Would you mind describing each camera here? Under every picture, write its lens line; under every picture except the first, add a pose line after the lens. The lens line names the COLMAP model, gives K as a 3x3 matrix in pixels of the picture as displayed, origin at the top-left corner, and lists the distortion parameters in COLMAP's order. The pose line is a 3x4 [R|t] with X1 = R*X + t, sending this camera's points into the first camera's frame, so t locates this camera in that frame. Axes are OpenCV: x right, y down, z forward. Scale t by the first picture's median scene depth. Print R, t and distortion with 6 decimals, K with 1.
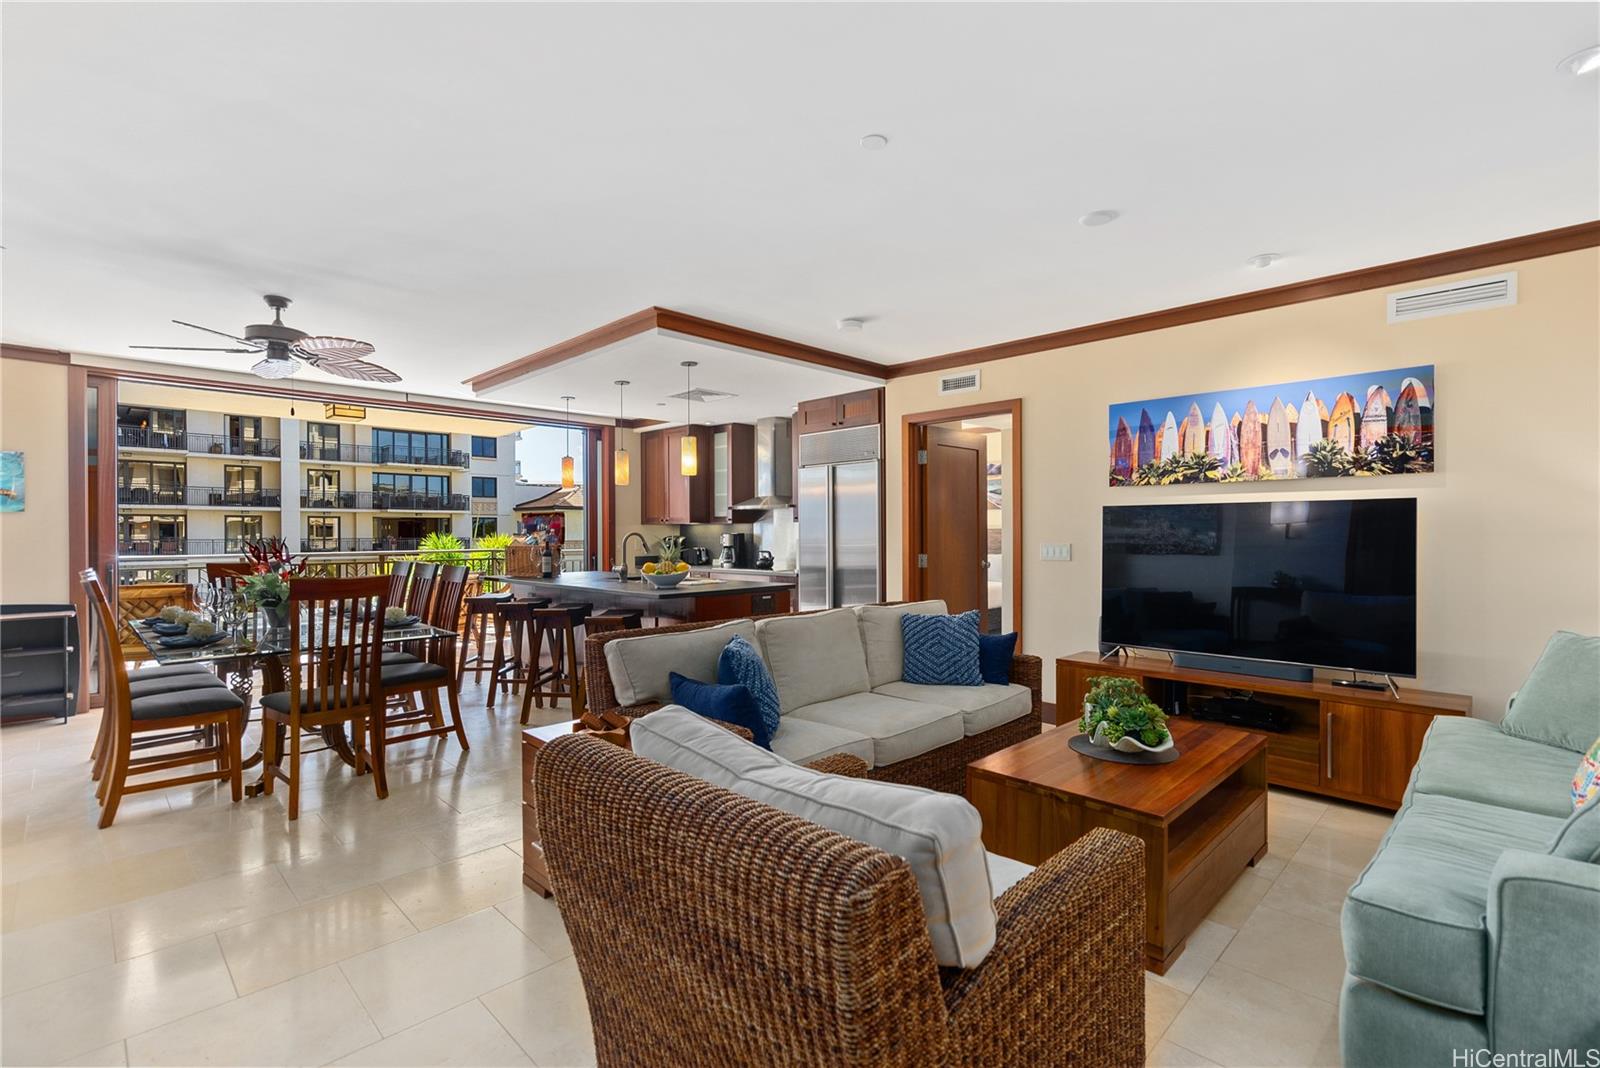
lens RADIAL K [[734.9, 0, 803.5], [0, 734.9, 532.3], [0, 0, 1]] dist [0.002946, 0.001293]
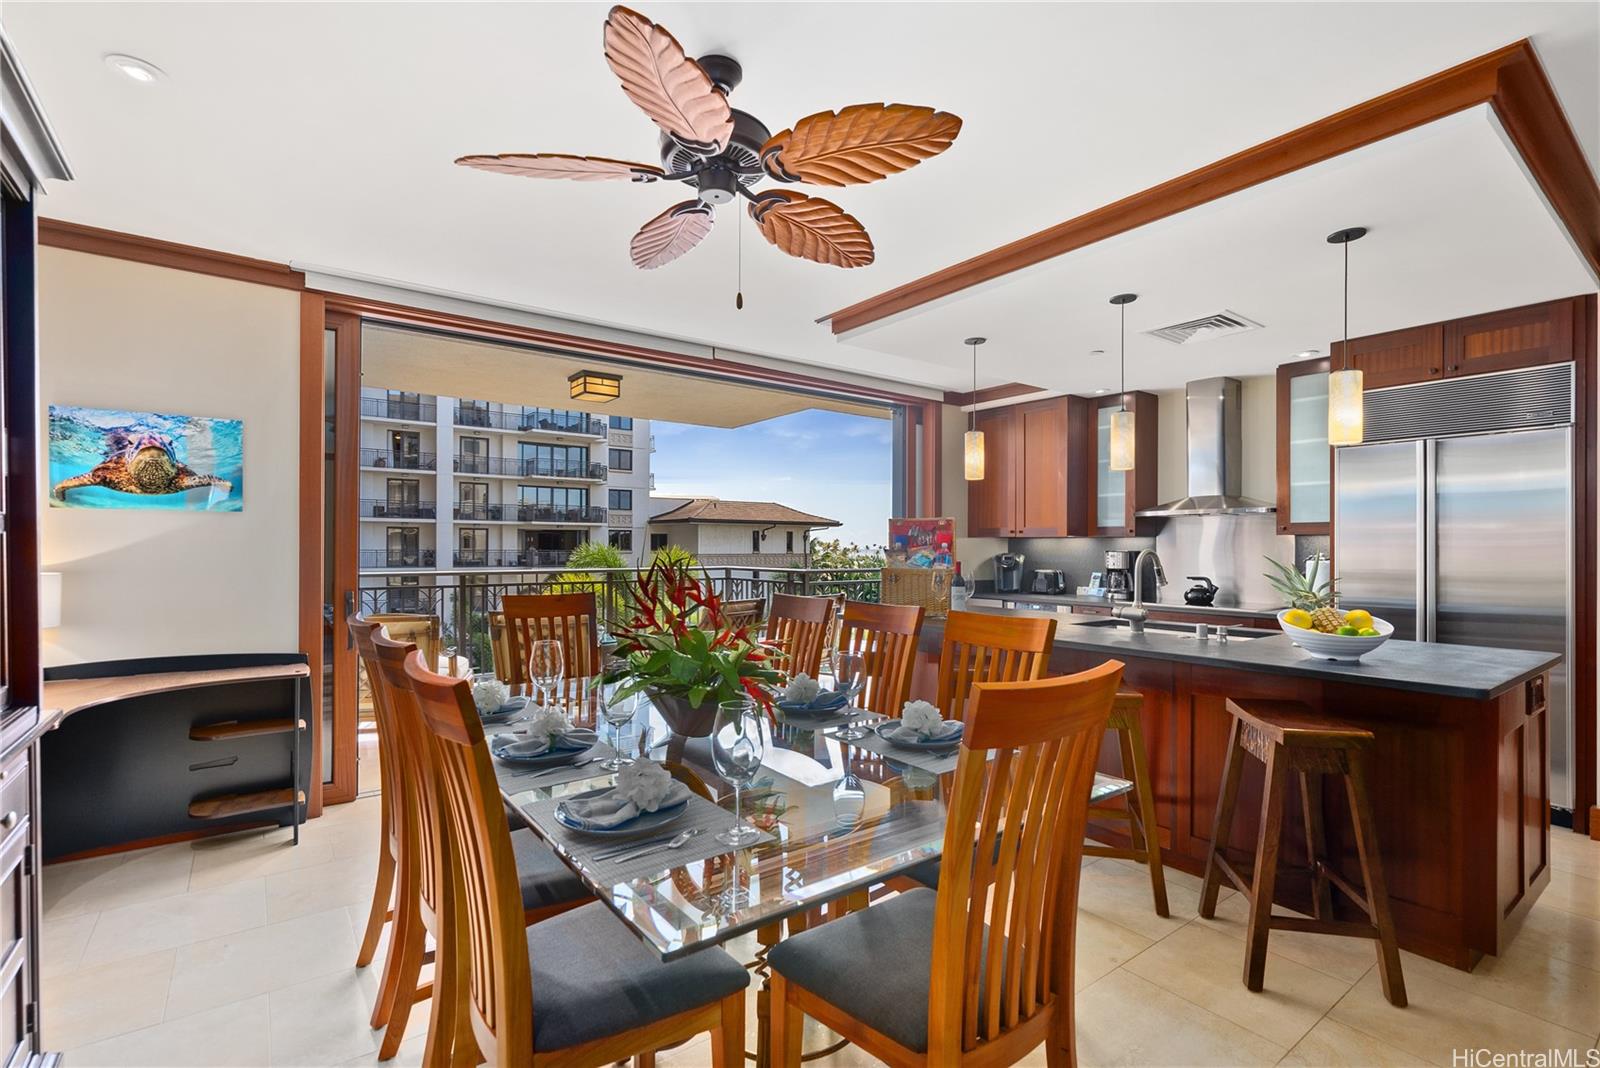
lens RADIAL K [[734.9, 0, 802.6], [0, 734.9, 545.3], [0, 0, 1]] dist [0.002946, 0.001293]
pose [[0.990152, 0.006843, -0.139828, -0.290811], [-0.007045, 0.999975, -0.000948, -0.001062], [0.139818, 0.001924, 0.990175, 0.261143]]
